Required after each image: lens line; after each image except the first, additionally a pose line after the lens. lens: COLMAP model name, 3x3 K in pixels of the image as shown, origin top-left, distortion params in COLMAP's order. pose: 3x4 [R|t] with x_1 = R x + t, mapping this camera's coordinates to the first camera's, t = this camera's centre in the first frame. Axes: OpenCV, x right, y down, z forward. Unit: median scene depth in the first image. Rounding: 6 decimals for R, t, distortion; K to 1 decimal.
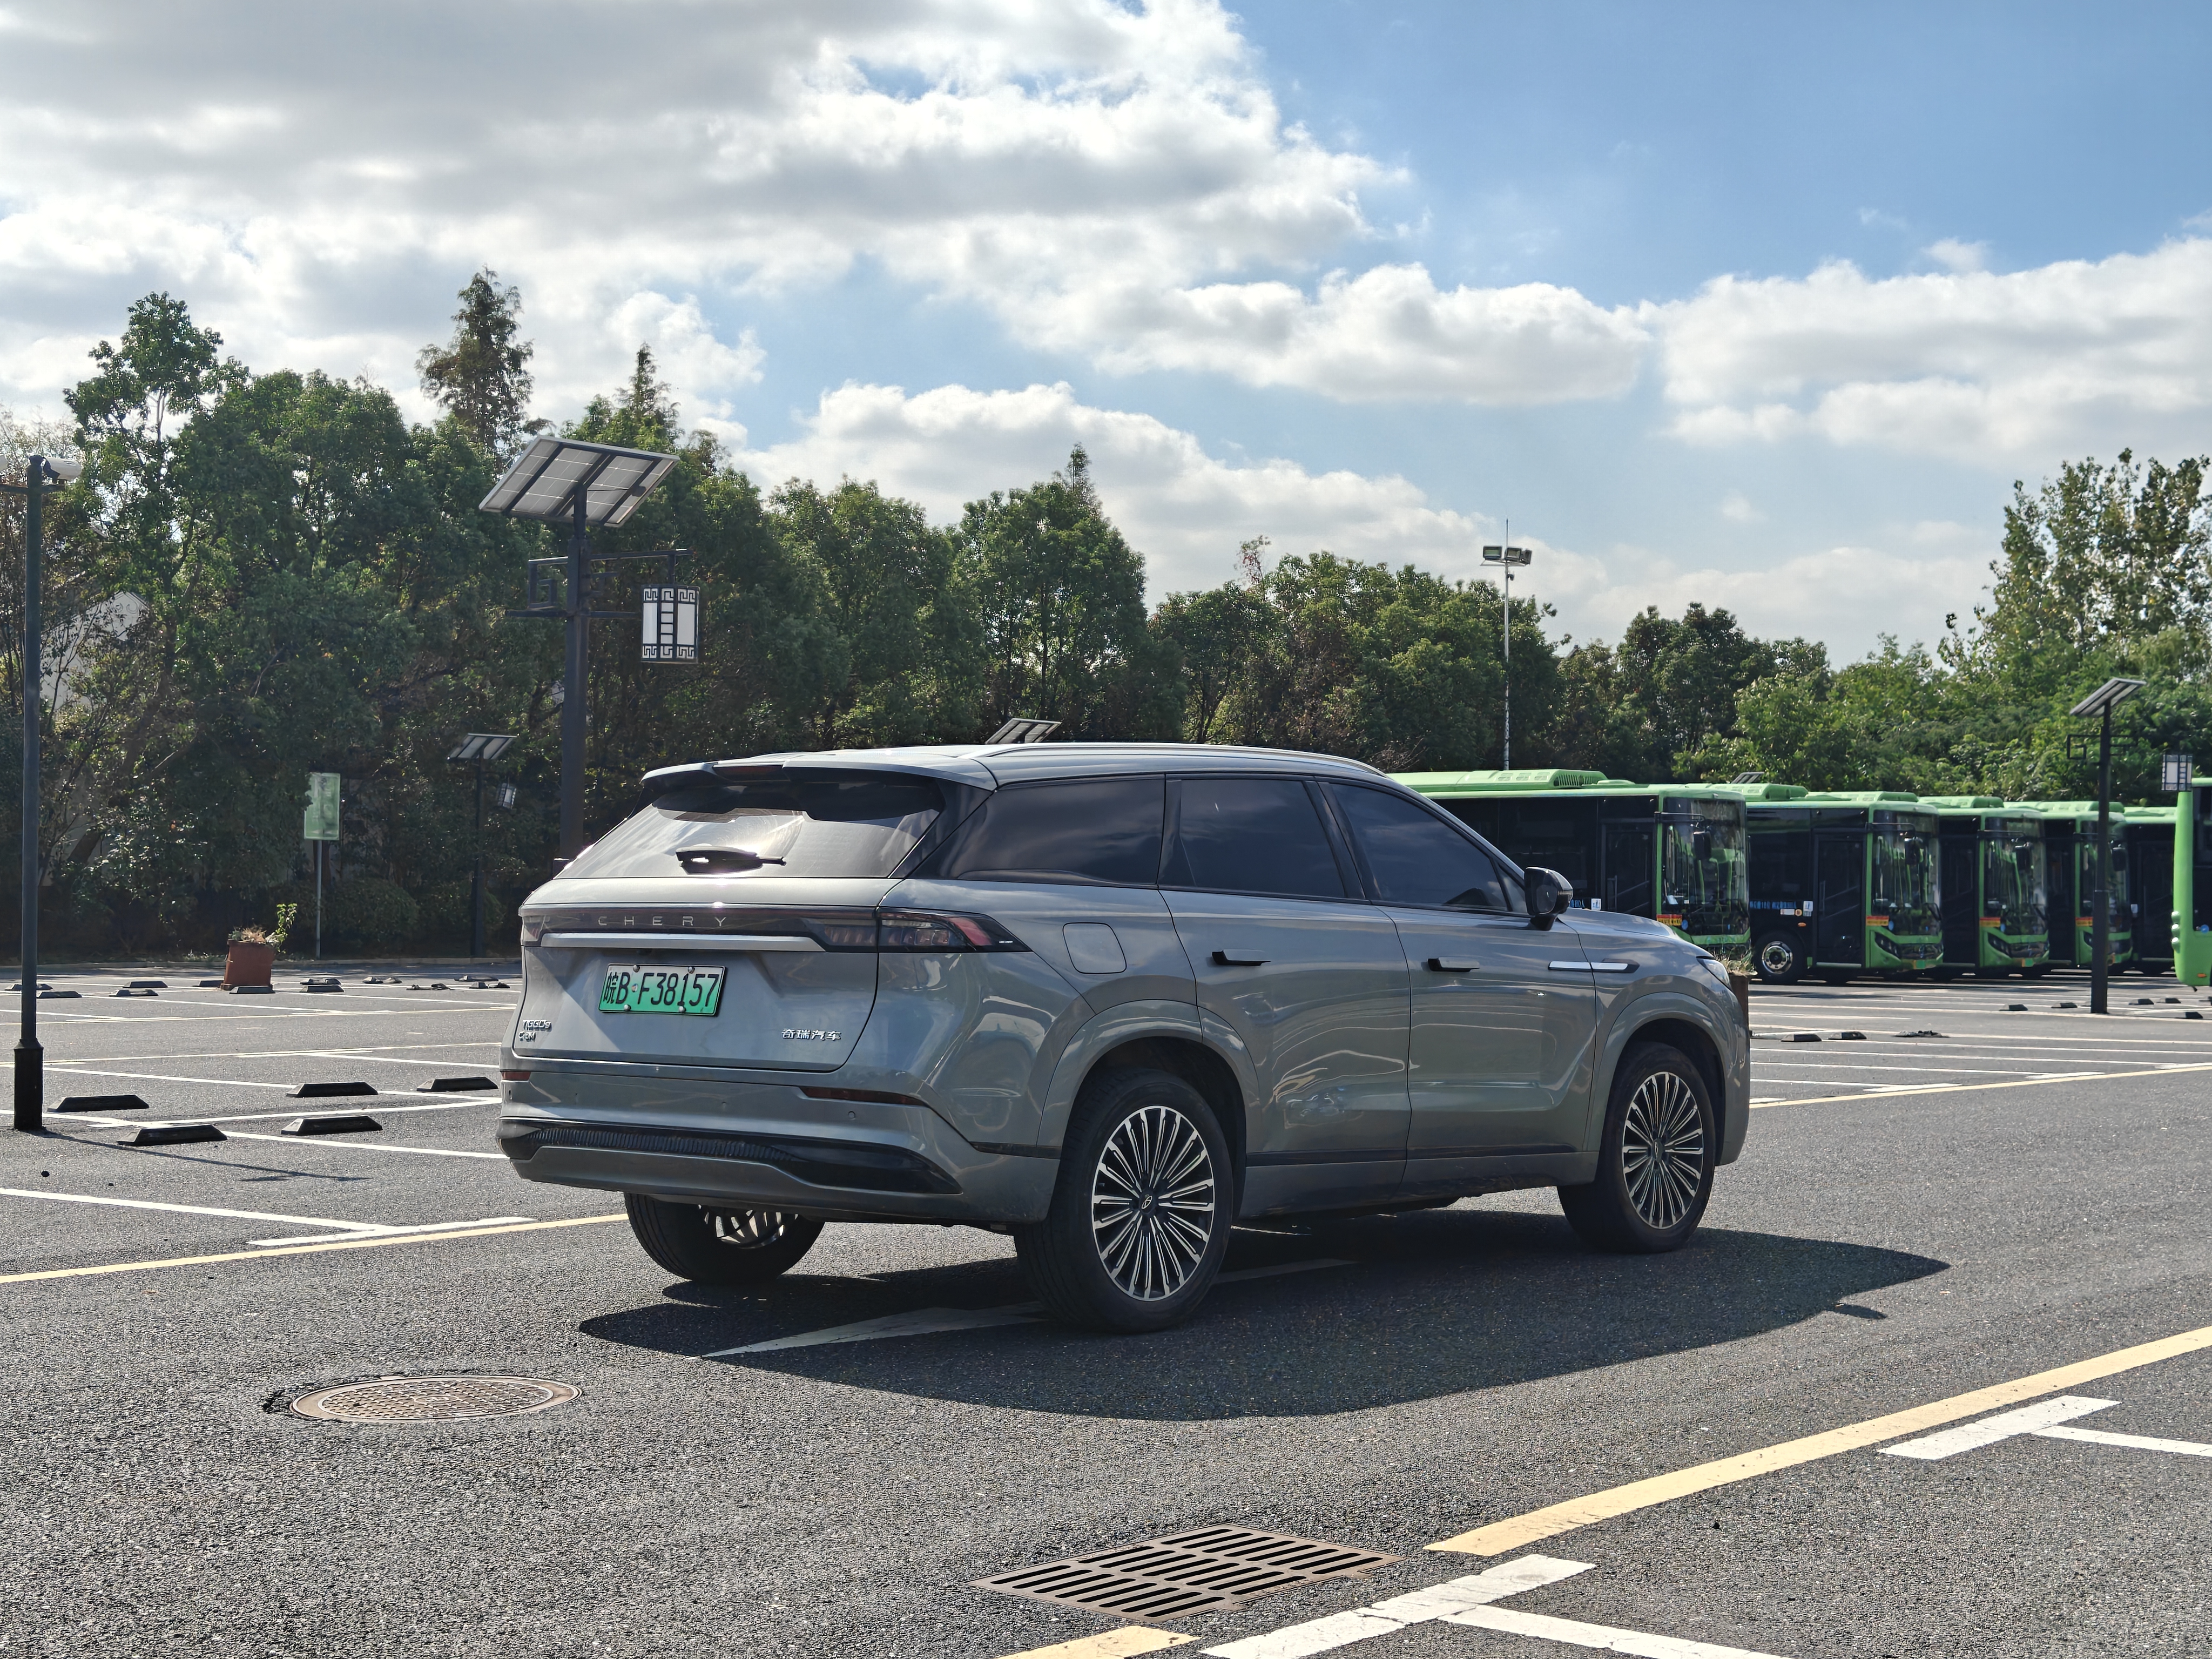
lens RADIAL K [[3098.2, 0, 1105.3], [0, 3098.2, 832.7], [0, 0, 1]] dist [0.047619, 0.000000]
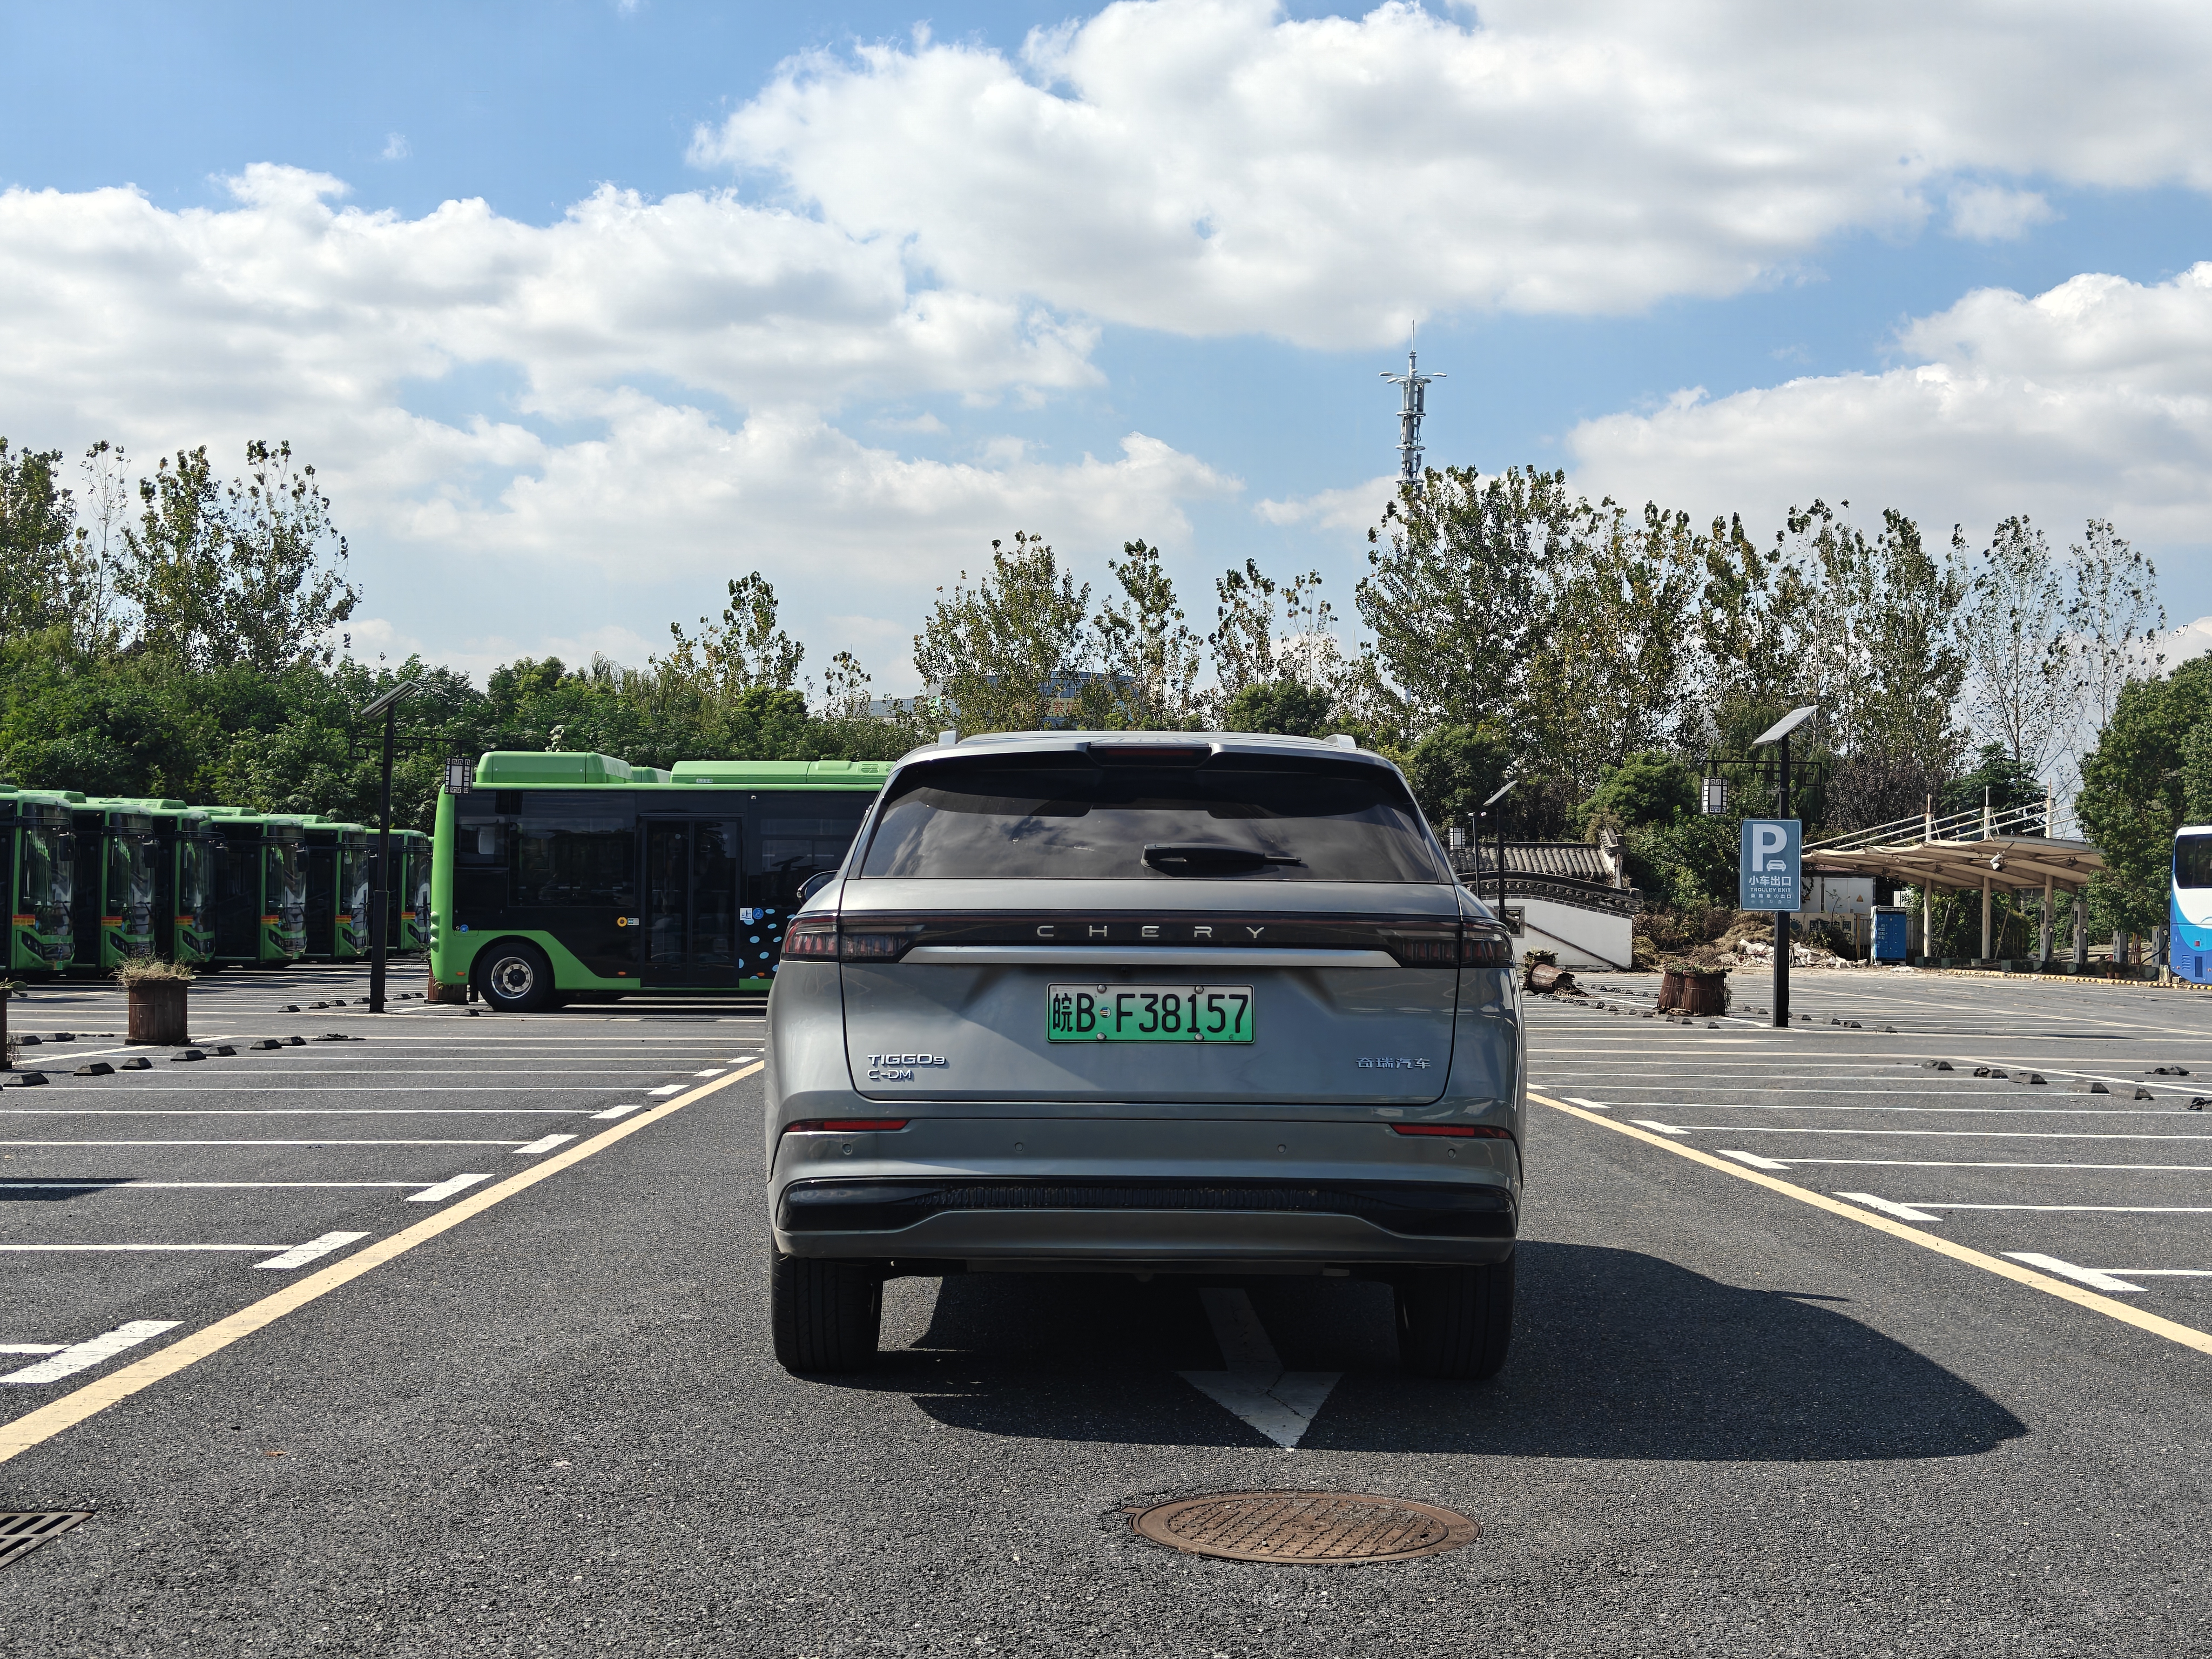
lens RADIAL K [[3098.2, 0, 1107.6], [0, 3098.2, 824.8], [0, 0, 1]] dist [0.047619, 0.000000]
pose [[0.754918, 0.022590, 0.655430, -0.131490], [-0.021668, 0.999720, -0.009499, 0.001459], [-0.655462, -0.007031, 0.755196, 0.070509]]
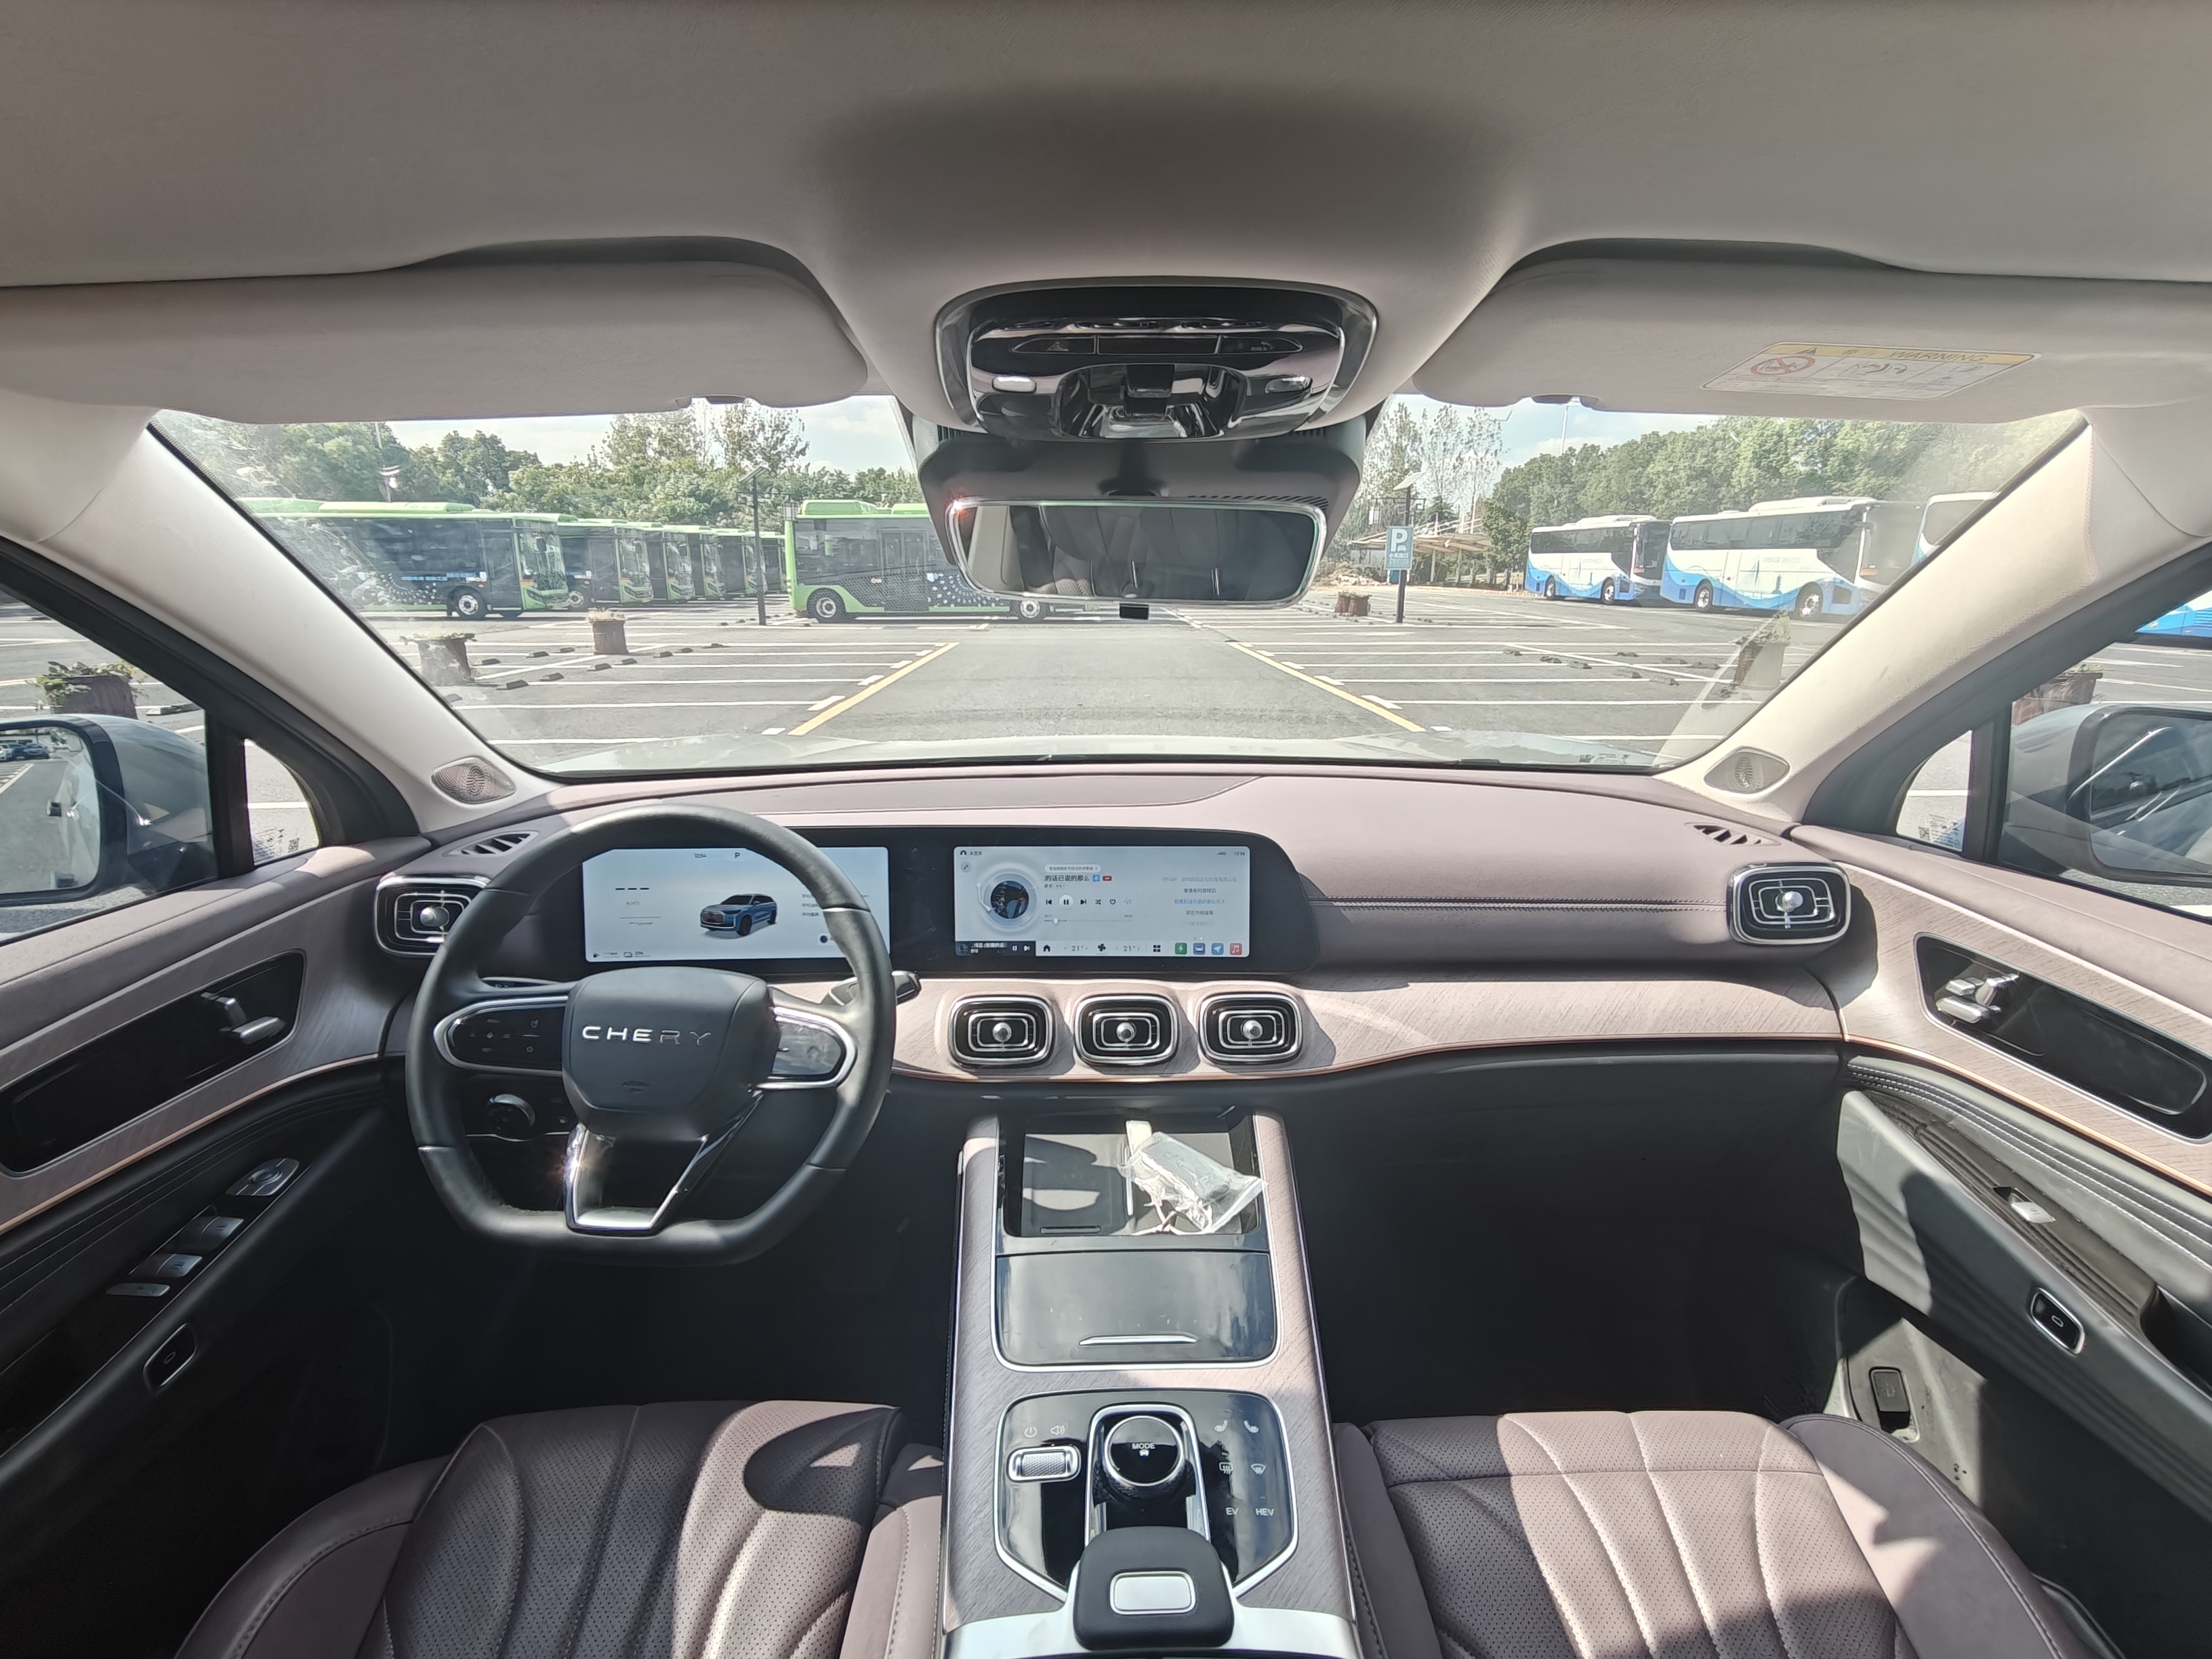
lens RADIAL K [[1061.2, 0, 1105.5], [0, 1061.2, 815.7], [0, 0, 1]] dist [0.002453, -0.000063]
pose [[0.750774, -0.156666, 0.641712, -0.001358], [-0.010193, 0.968605, 0.248397, -0.000259], [-0.660481, -0.193031, 0.725606, 0.218306]]
